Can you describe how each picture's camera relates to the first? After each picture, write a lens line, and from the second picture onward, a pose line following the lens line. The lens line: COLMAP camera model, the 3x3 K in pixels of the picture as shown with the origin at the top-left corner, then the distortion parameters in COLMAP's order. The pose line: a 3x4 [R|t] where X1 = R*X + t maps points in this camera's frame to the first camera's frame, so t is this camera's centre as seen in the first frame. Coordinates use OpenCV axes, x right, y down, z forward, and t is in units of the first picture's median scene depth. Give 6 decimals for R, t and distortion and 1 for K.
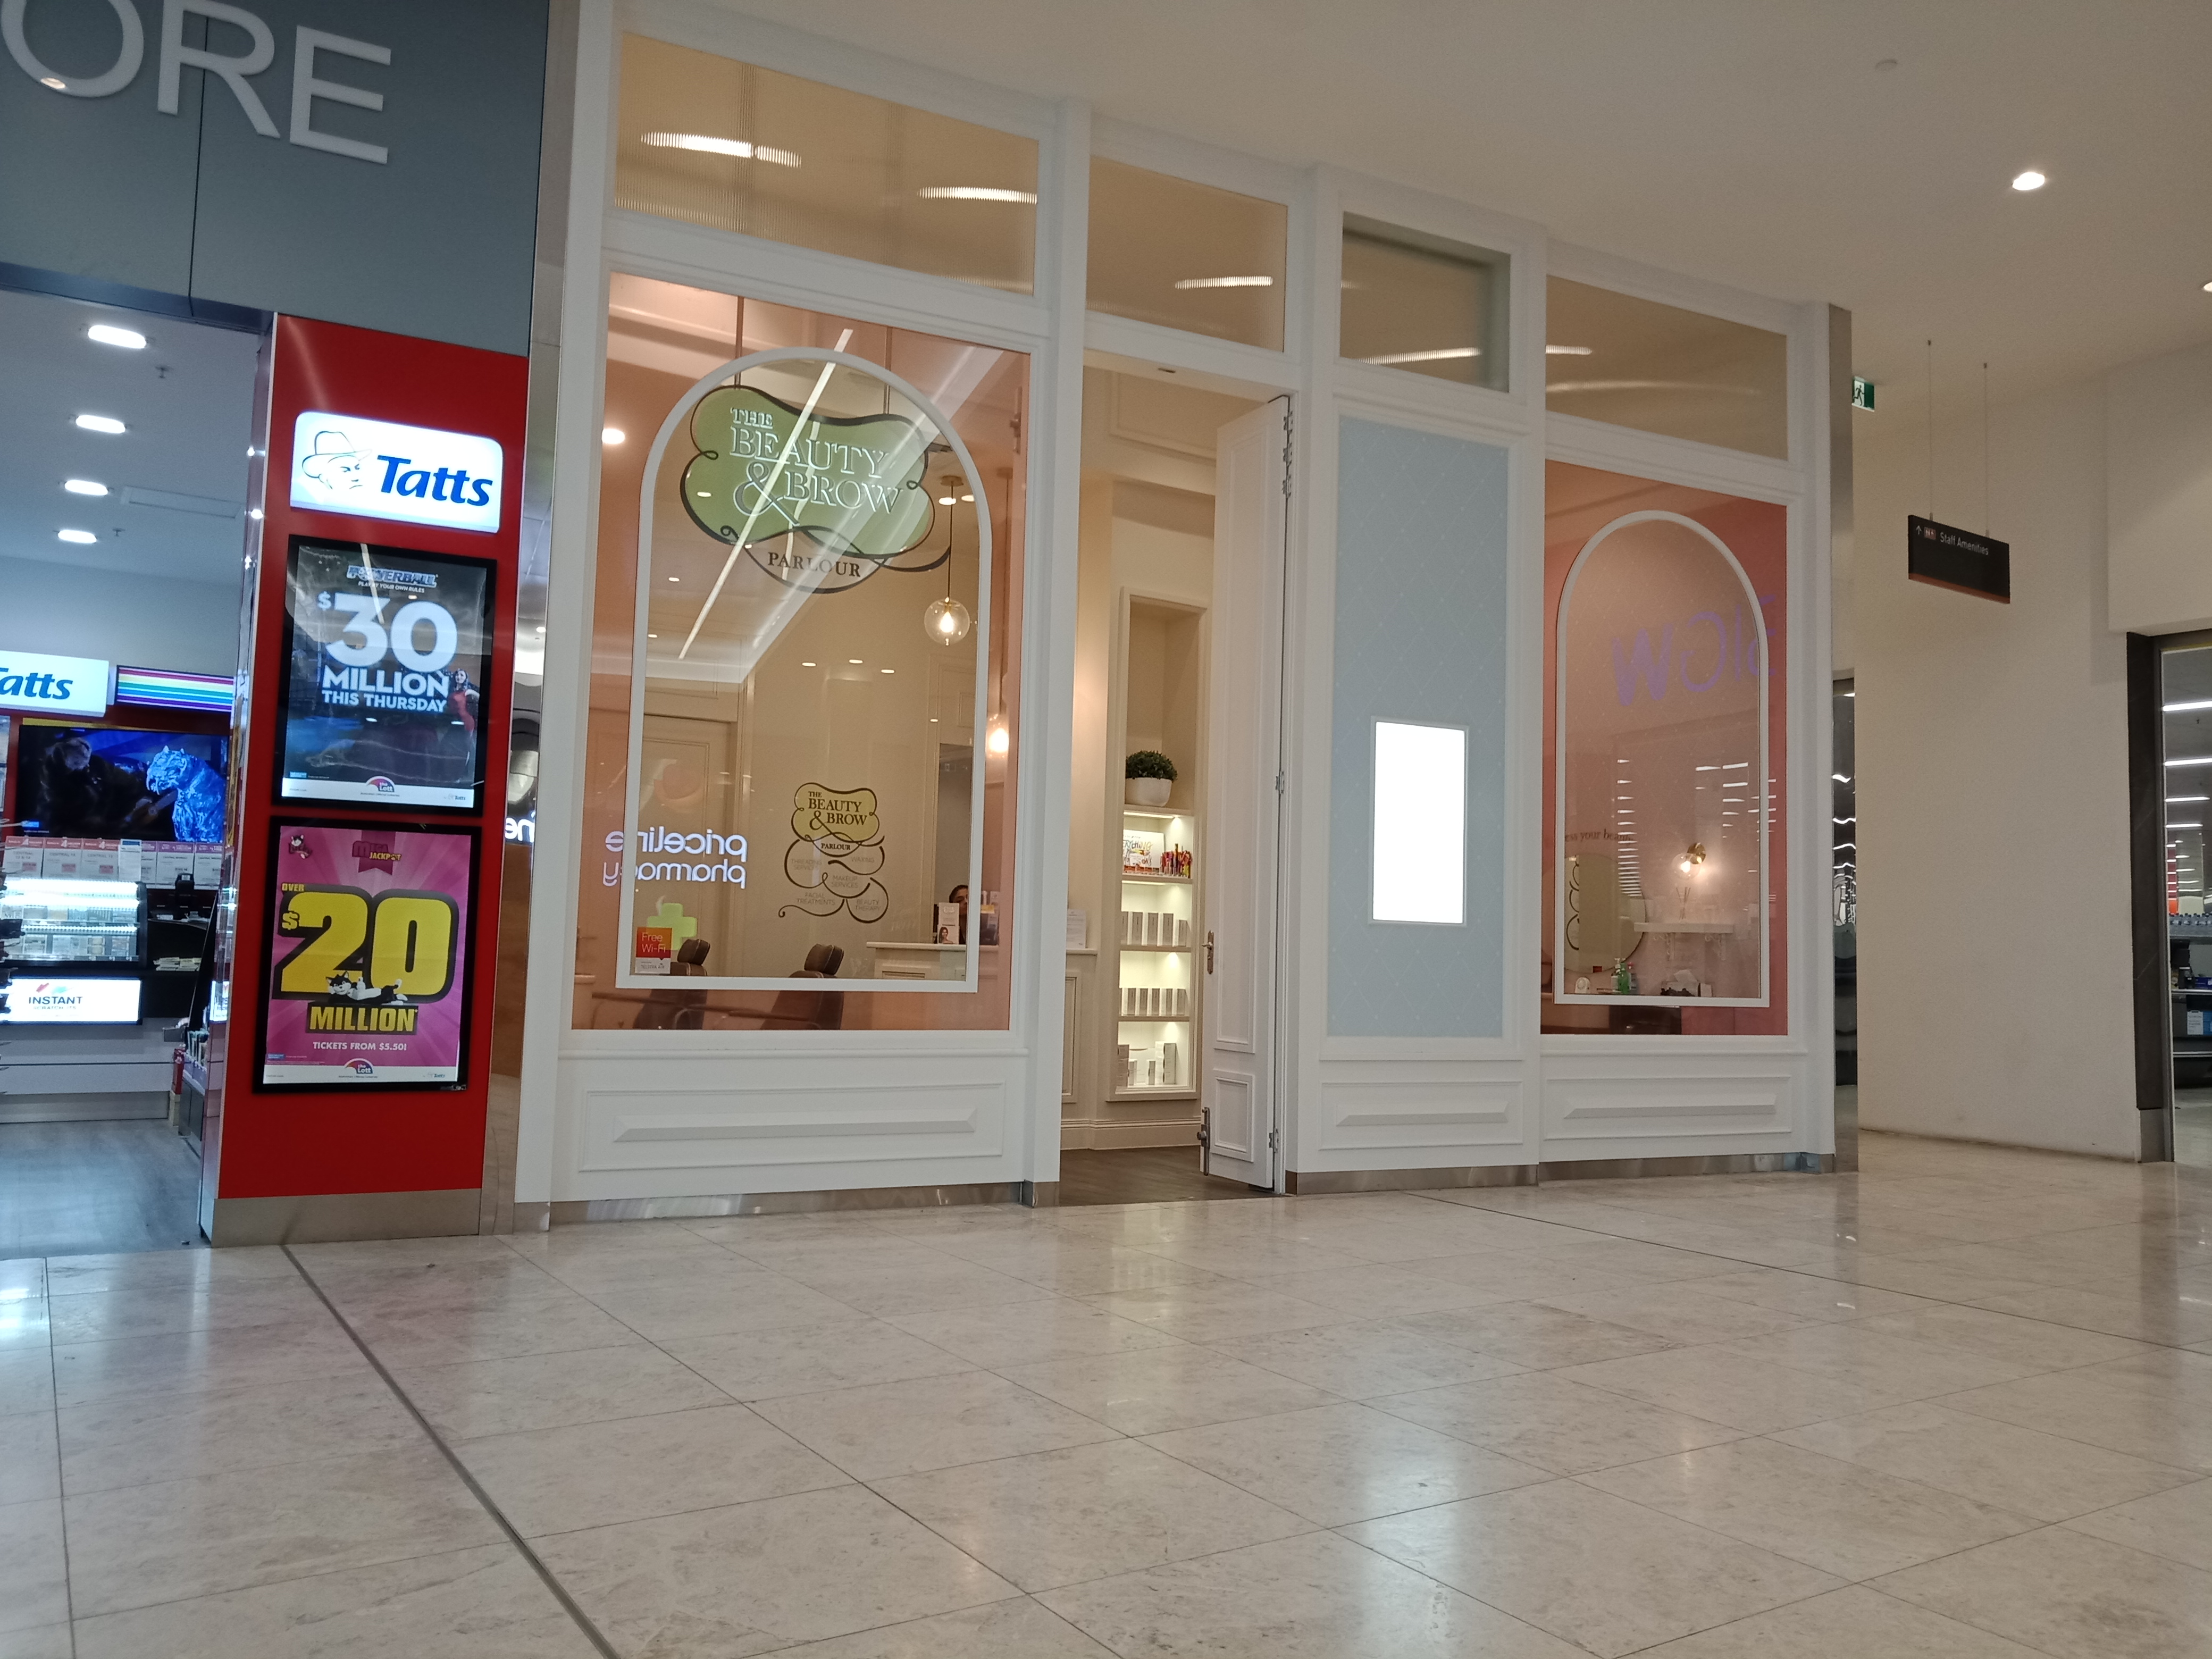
lens RADIAL K [[1626.6, 0, 1106.0], [0, 1626.6, 829.5], [0, 0, 1]] dist [0.011784, 0.006271]
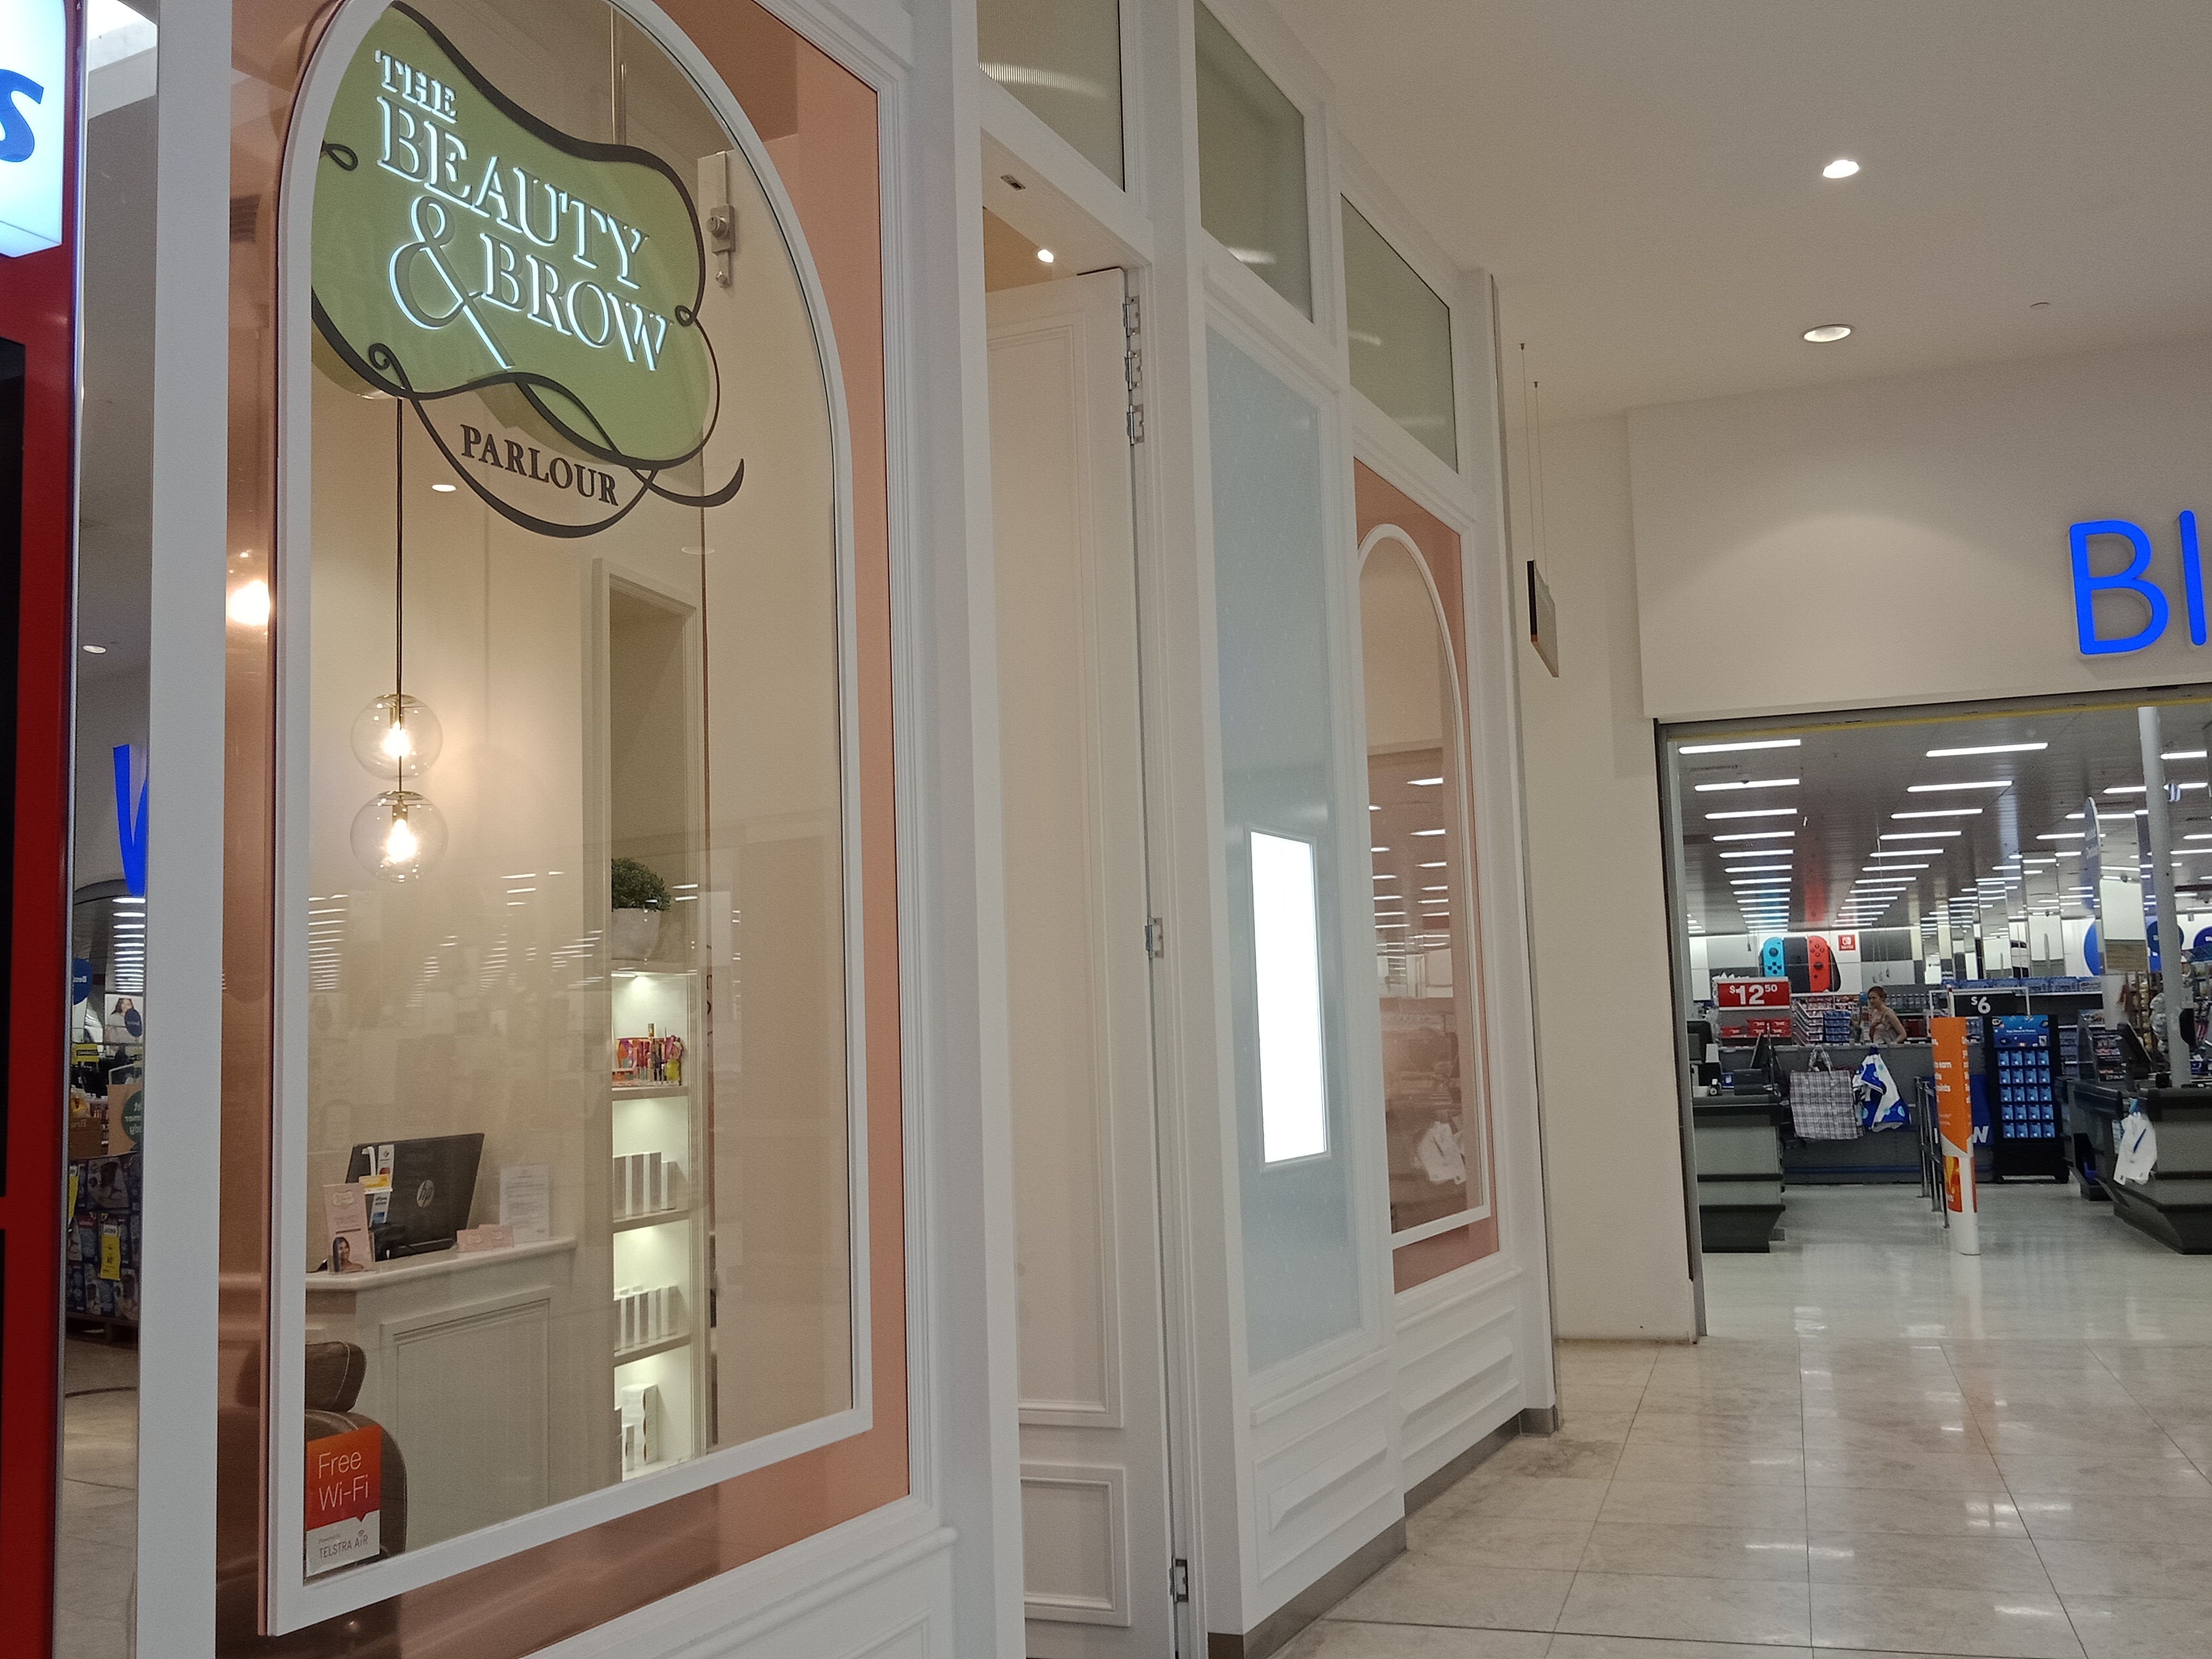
lens RADIAL K [[2063.3, 0, 1105.7], [0, 2063.3, 805.0], [0, 0, 1]] dist [-0.007166, -0.000374]
pose [[0.784698, 0.017494, 0.619631, -0.298772], [0.009253, 0.999160, -0.039926, -0.039826], [-0.619809, 0.037063, 0.783877, 0.376031]]
